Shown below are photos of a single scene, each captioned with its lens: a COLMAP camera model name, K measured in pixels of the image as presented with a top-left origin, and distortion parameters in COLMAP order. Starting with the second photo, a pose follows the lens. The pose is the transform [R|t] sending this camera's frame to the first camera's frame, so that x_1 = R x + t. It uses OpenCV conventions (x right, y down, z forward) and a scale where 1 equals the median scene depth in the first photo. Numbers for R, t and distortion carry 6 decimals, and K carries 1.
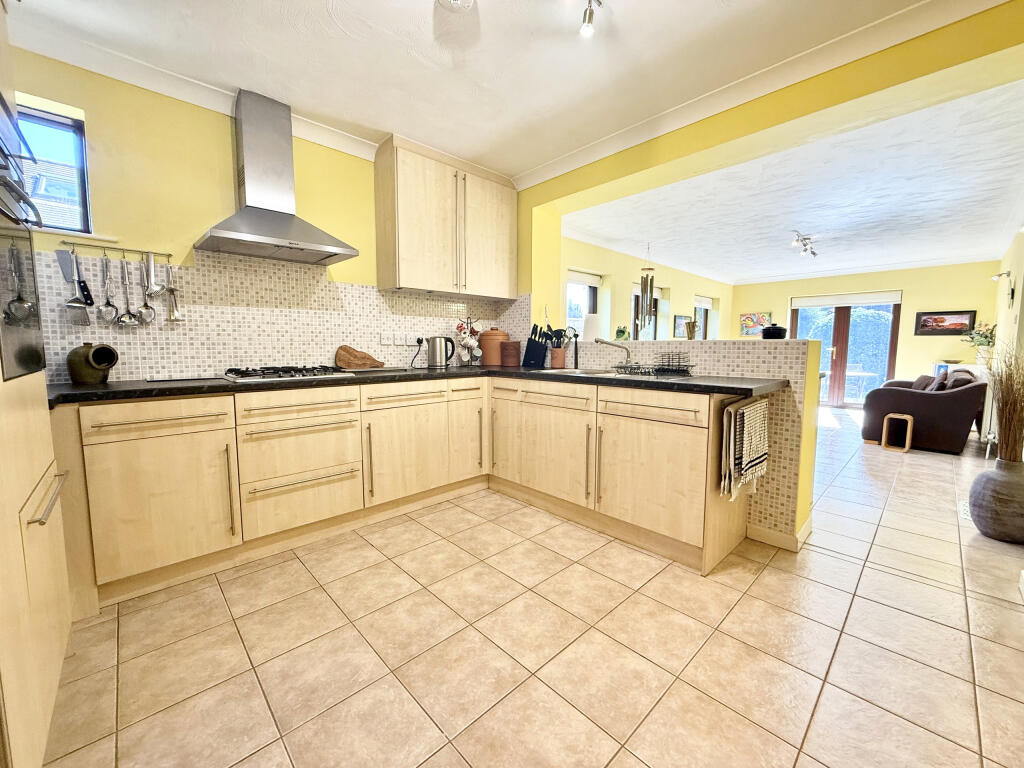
lens RADIAL K [[408.6, 0, 505.4], [0, 408.6, 382.9], [0, 0, 1]] dist [0.002220, 0.000265]
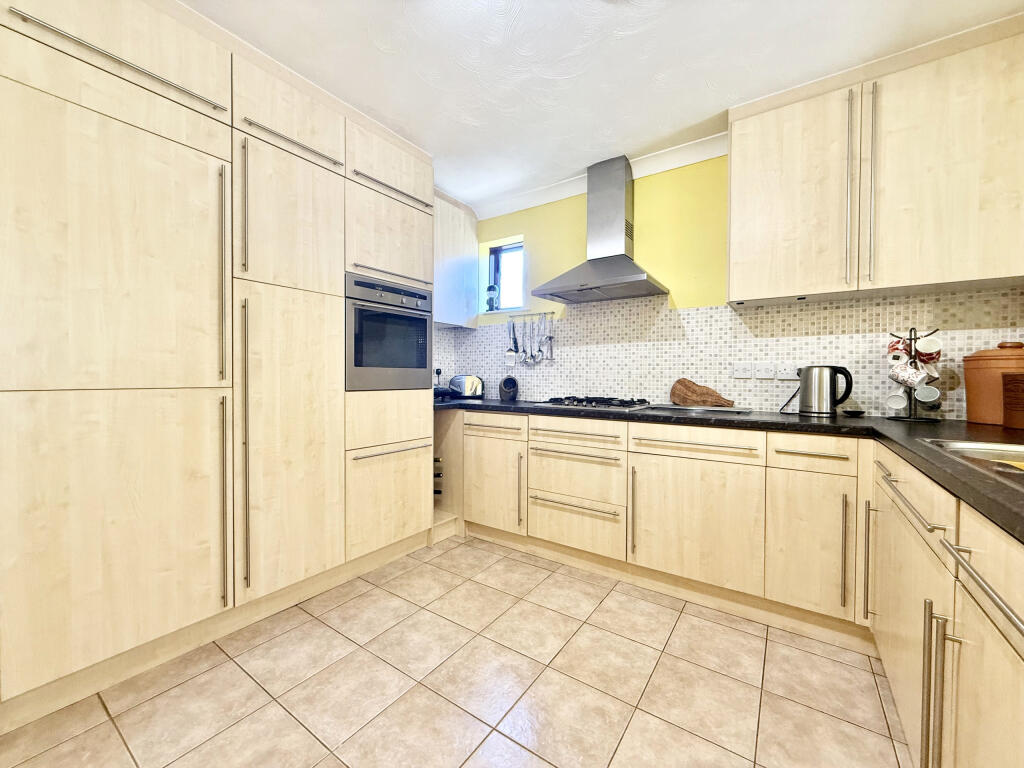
lens RADIAL K [[408.6, 0, 511.0], [0, 408.6, 384.9], [0, 0, 1]] dist [0.002220, 0.000265]
pose [[0.215002, 0.019826, -0.976412, 0.463405], [-0.099835, 0.995002, -0.001779, -0.047855], [0.971497, 0.097863, 0.215907, 0.542701]]
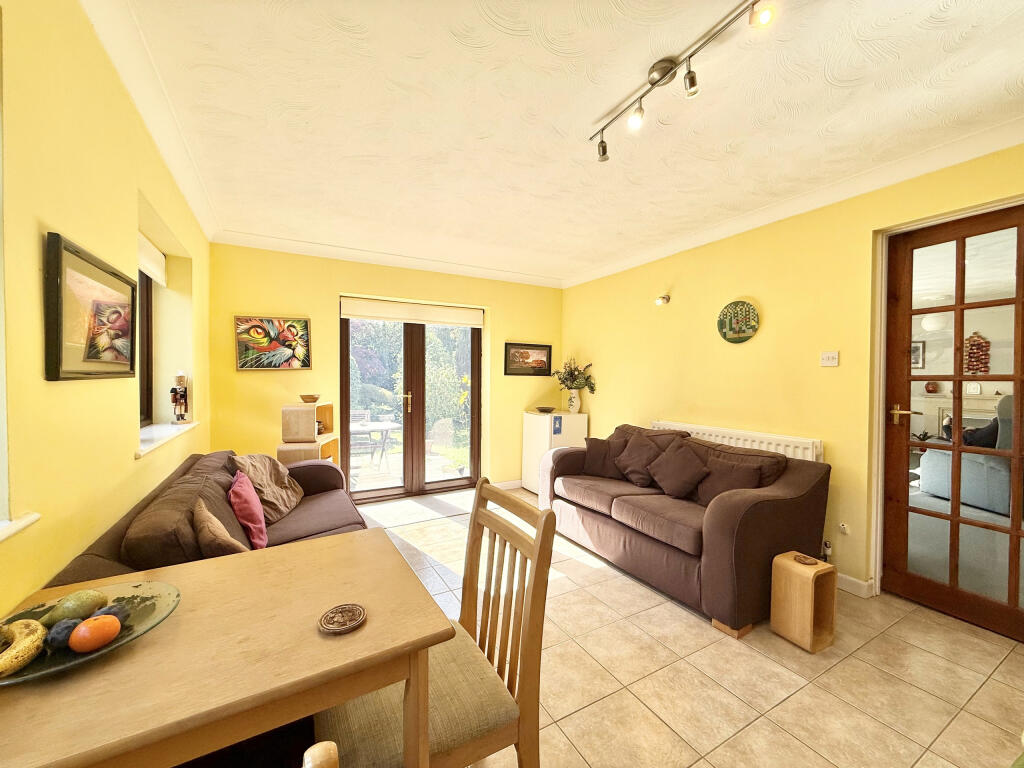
lens RADIAL K [[408.6, 0, 511.3], [0, 408.6, 378.8], [0, 0, 1]] dist [0.002220, 0.000265]
pose [[0.245175, -0.006655, 0.969456, 0.816748], [0.086806, 0.996111, -0.015115, -0.252237], [-0.965585, 0.087861, 0.244800, 2.109506]]
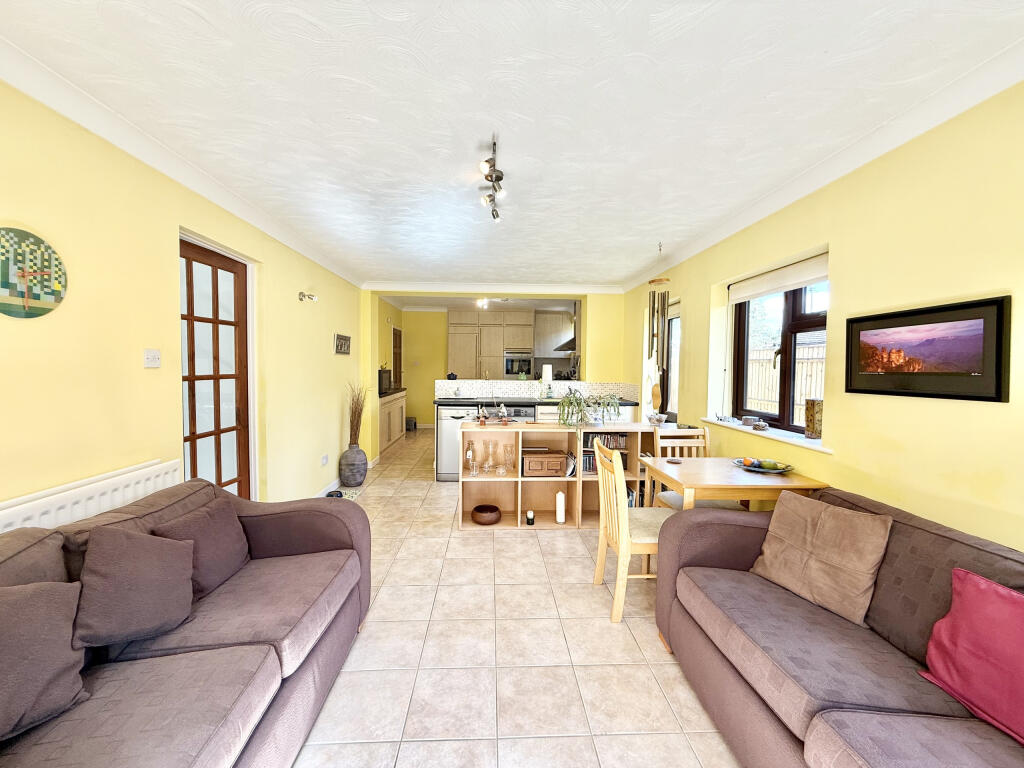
lens RADIAL K [[408.6, 0, 512.7], [0, 408.6, 381.0], [0, 0, 1]] dist [0.002220, 0.000265]
pose [[-0.652479, 0.023439, -0.757444, 2.080640], [-0.076932, 0.992309, 0.096978, -0.334060], [0.753892, 0.121547, -0.645658, 2.645305]]
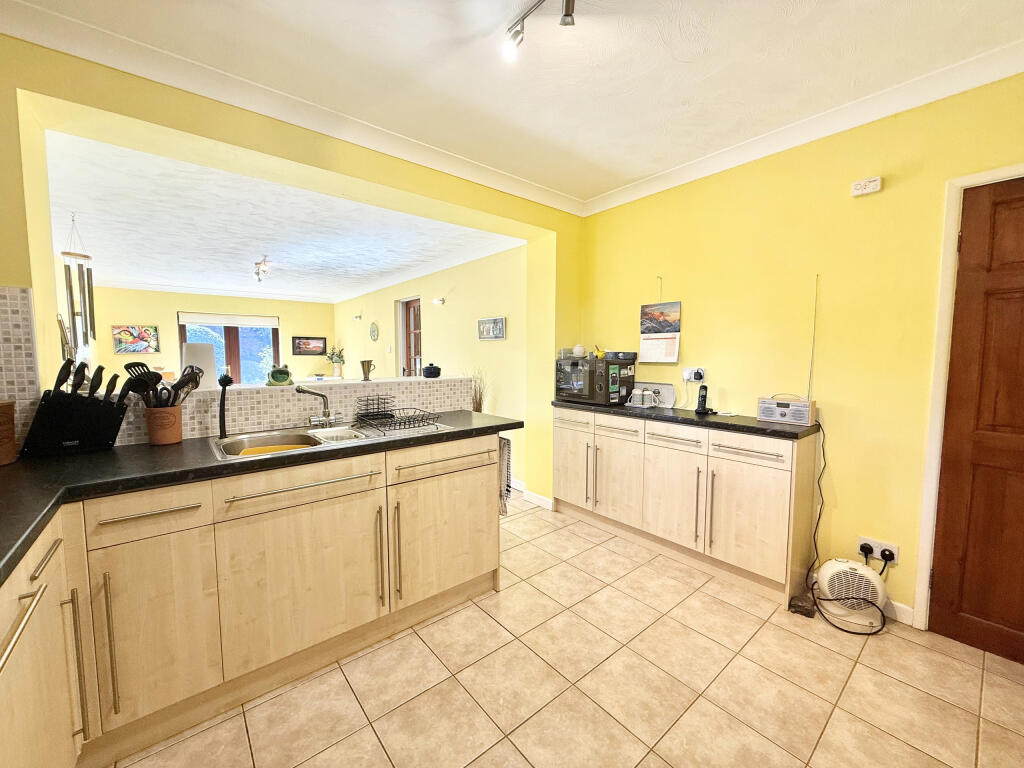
lens RADIAL K [[408.6, 0, 511.7], [0, 408.6, 383.9], [0, 0, 1]] dist [0.002220, 0.000265]
pose [[0.063918, -0.077970, 0.994905, -0.496331], [0.092029, 0.993156, 0.071920, -0.149055], [-0.993703, 0.086963, 0.070656, 0.683918]]
